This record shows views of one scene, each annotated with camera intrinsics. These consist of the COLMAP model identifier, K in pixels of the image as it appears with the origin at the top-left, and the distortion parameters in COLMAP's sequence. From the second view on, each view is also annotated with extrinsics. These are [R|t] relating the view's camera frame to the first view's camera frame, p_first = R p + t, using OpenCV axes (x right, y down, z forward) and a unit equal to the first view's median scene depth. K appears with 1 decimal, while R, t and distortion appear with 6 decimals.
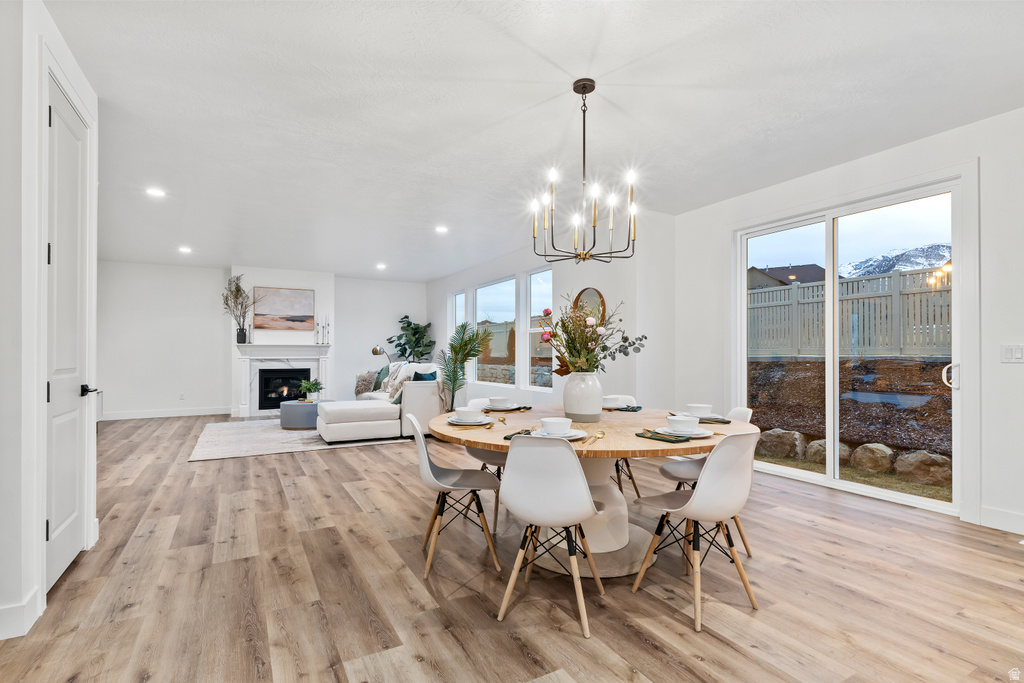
lens RADIAL K [[488.7, 0, 506.5], [0, 488.7, 343.2], [0, 0, 1]] dist [0.001860, 0.000516]
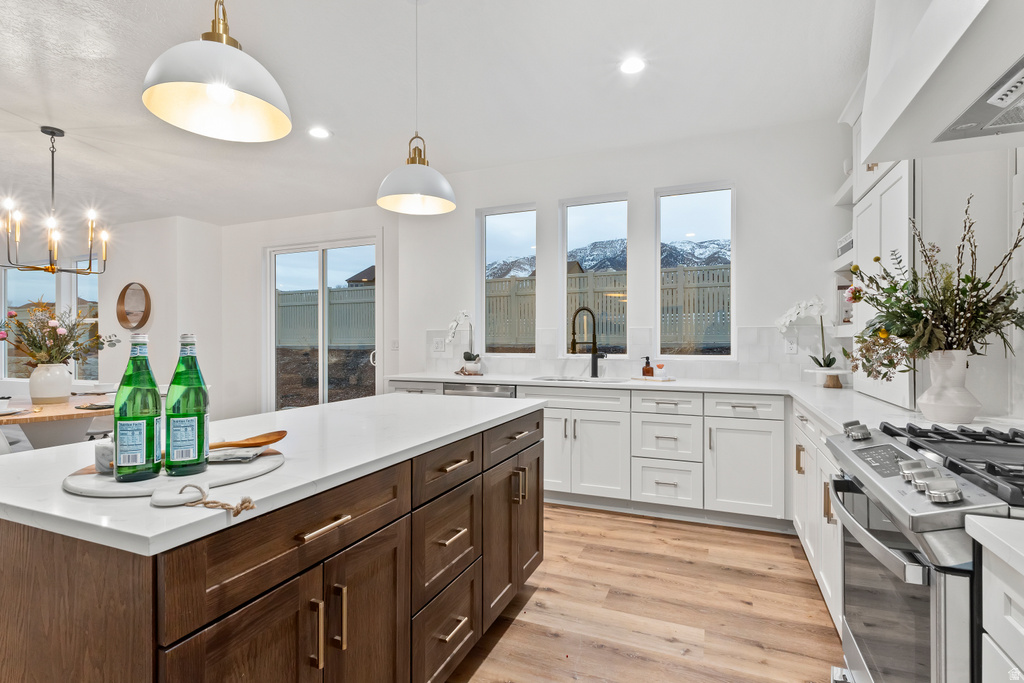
lens RADIAL K [[488.7, 0, 506.5], [0, 488.7, 343.2], [0, 0, 1]] dist [0.001860, 0.000516]
pose [[0.779342, -0.011261, 0.626497, 0.232617], [-0.005778, 0.999667, 0.025156, -0.025566], [-0.626572, -0.023225, 0.779018, -0.570598]]
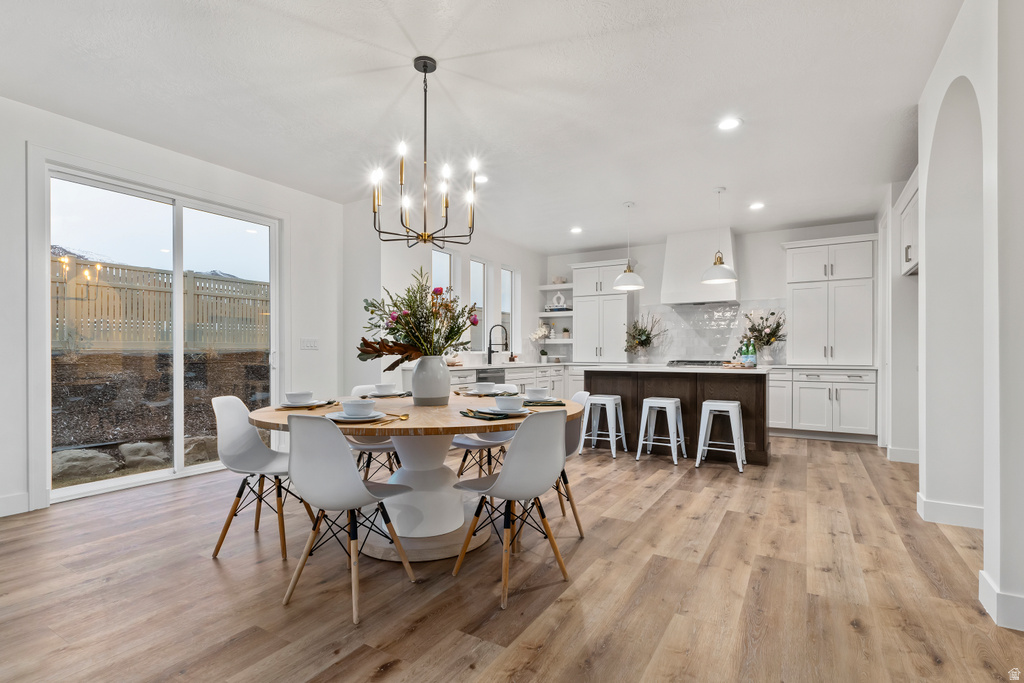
lens RADIAL K [[488.7, 0, 506.5], [0, 488.7, 343.2], [0, 0, 1]] dist [0.001860, 0.000516]
pose [[-0.490401, 0.010979, 0.871428, -0.790171], [-0.019425, 0.999535, -0.023525, 0.051801], [-0.871280, -0.028464, -0.489959, 1.345560]]
